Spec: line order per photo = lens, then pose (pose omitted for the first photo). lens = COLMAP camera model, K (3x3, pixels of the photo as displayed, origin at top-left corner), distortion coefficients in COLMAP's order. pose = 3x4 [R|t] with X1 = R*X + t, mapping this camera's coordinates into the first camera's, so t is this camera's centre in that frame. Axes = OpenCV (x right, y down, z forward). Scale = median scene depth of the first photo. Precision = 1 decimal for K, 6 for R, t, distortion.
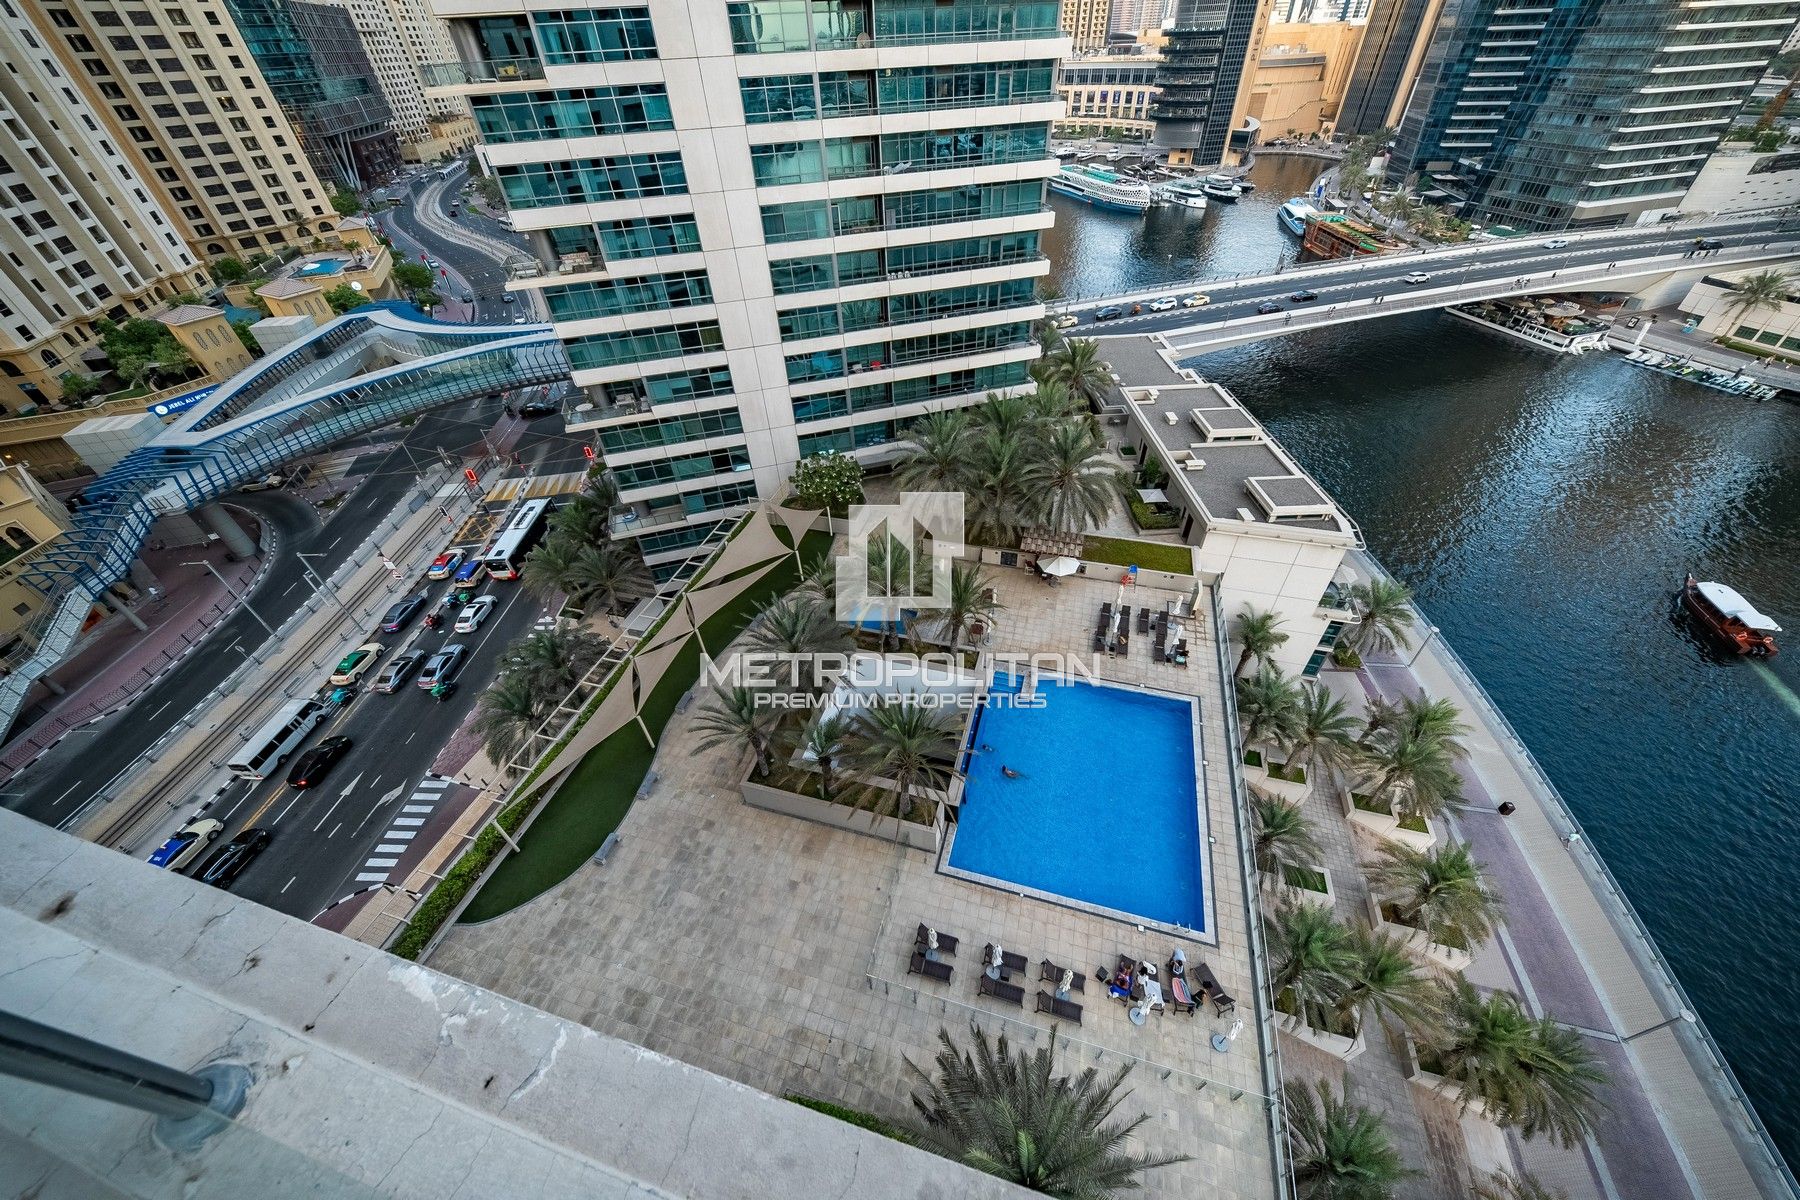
lens RADIAL K [[647.0, 0, 896.3], [0, 647.0, 602.5], [0, 0, 1]] dist [0.000794, -0.002471]
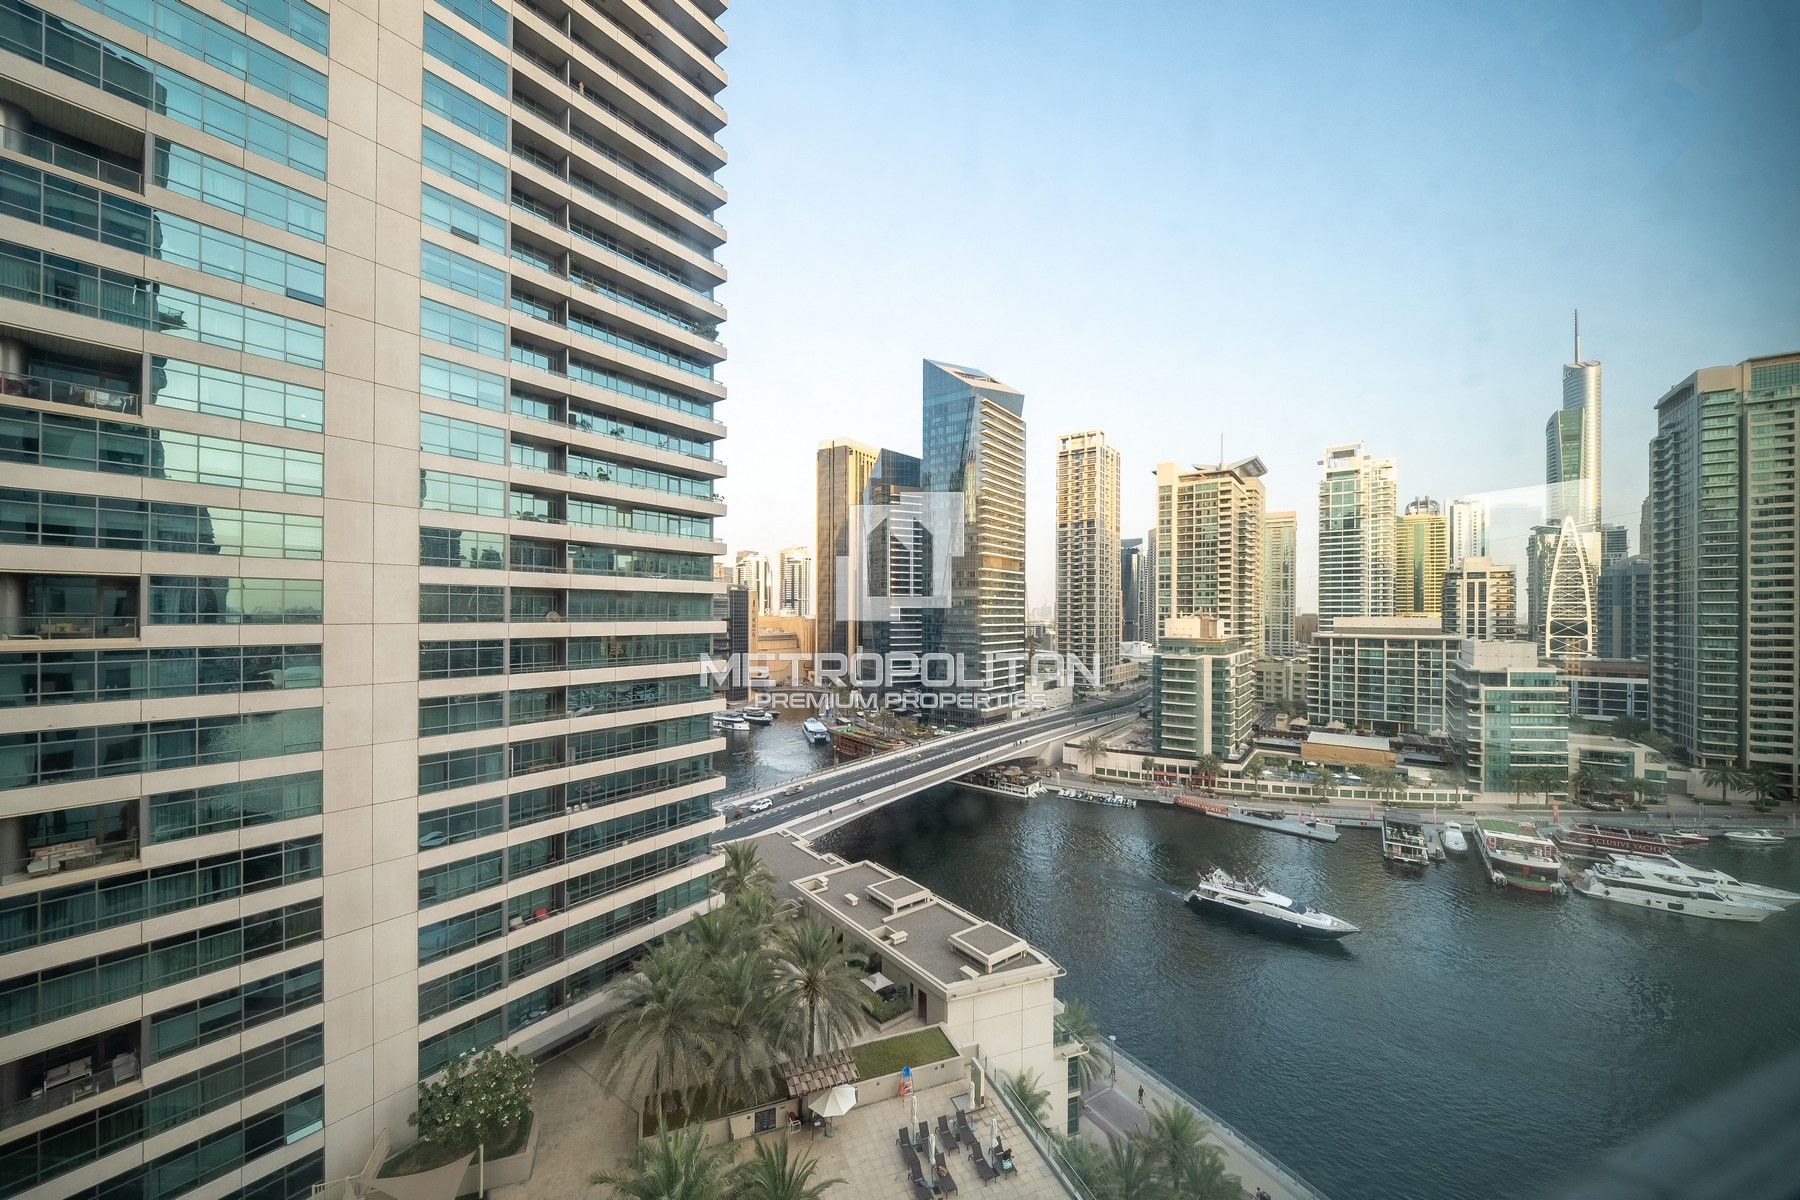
lens RADIAL K [[647.0, 0, 899.1], [0, 647.0, 607.5], [0, 0, 1]] dist [0.000794, -0.002471]
pose [[0.801737, 0.046381, 0.595875, -0.174761], [0.367789, 0.747581, -0.553041, -0.034465], [-0.471115, 0.662550, 0.582304, 0.045340]]
